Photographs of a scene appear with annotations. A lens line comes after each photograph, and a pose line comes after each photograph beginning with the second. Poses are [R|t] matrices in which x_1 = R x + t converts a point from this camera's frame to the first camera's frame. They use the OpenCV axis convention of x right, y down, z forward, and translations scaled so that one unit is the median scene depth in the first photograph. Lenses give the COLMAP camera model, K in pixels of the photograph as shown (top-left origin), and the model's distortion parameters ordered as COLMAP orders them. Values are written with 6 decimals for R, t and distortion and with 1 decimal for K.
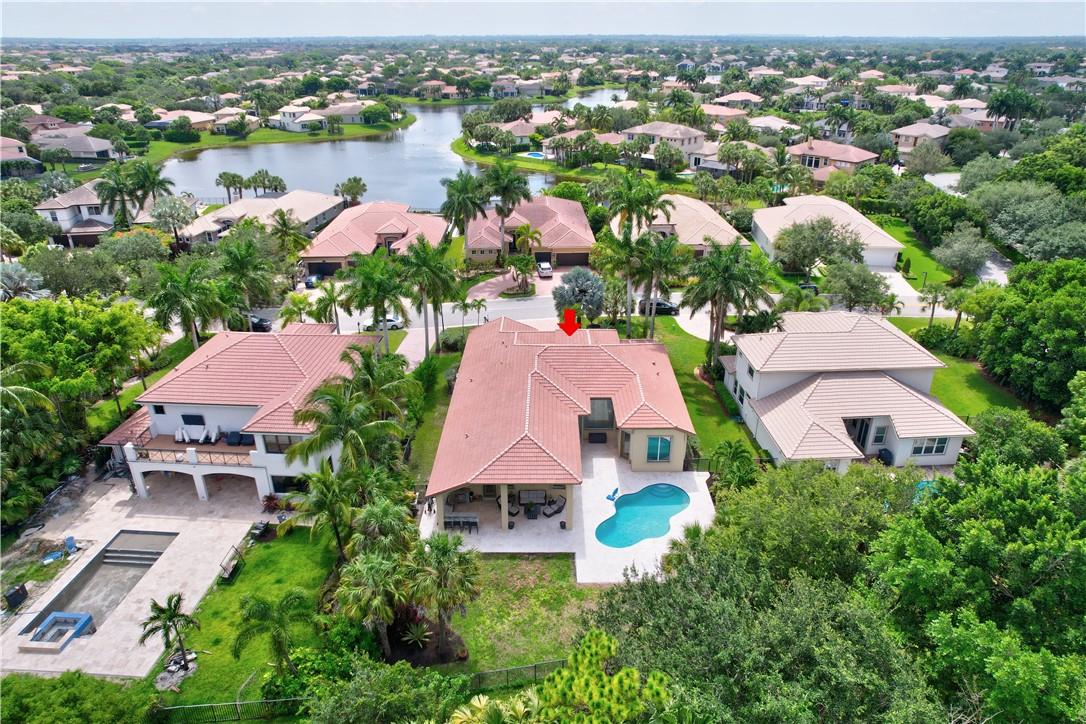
lens RADIAL K [[683.0, 0, 543.0], [0, 683.0, 362.0], [0, 0, 1]] dist [-0.073833, 0.064006]
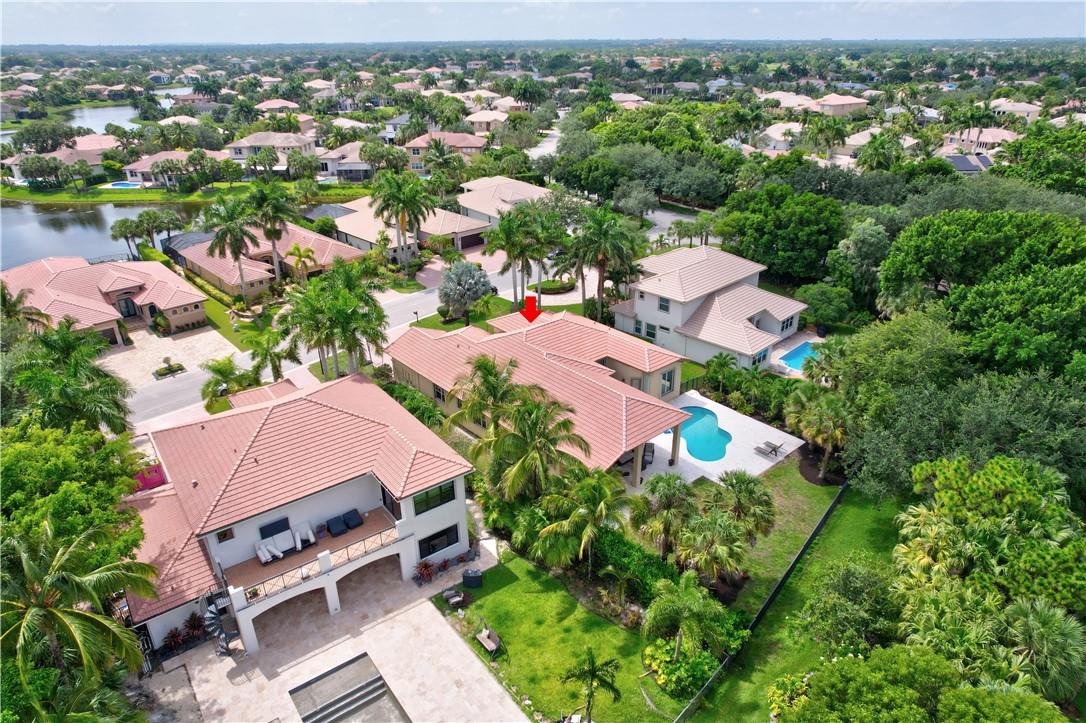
lens RADIAL K [[683.0, 0, 543.0], [0, 683.0, 361.5], [0, 0, 1]] dist [-0.073833, 0.064006]
pose [[0.756239, -0.285180, 0.588876, -0.579397], [0.290339, 0.952816, 0.088573, -0.061695], [-0.586349, 0.103992, 0.803355, 0.158353]]
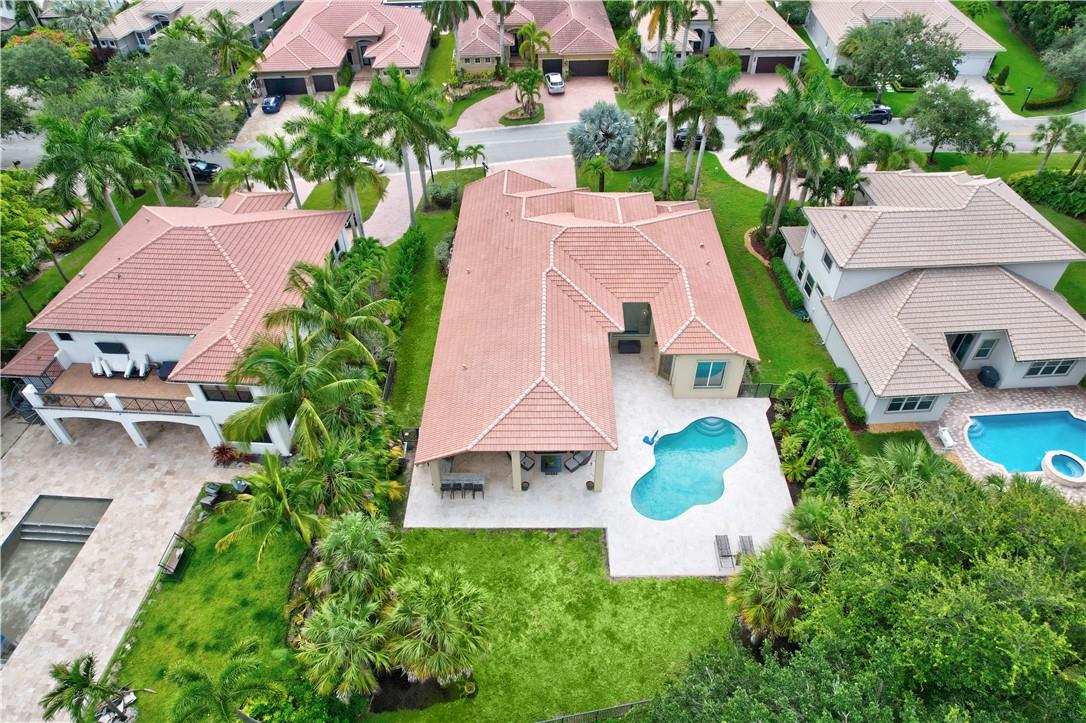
lens RADIAL K [[683.0, 0, 543.0], [0, 683.0, 361.5], [0, 0, 1]] dist [-0.073833, 0.064006]
pose [[0.999972, -0.005877, -0.004560, -0.016556], [0.006983, 0.952924, 0.303130, -0.109354], [0.002564, -0.303153, 0.952938, 0.220198]]
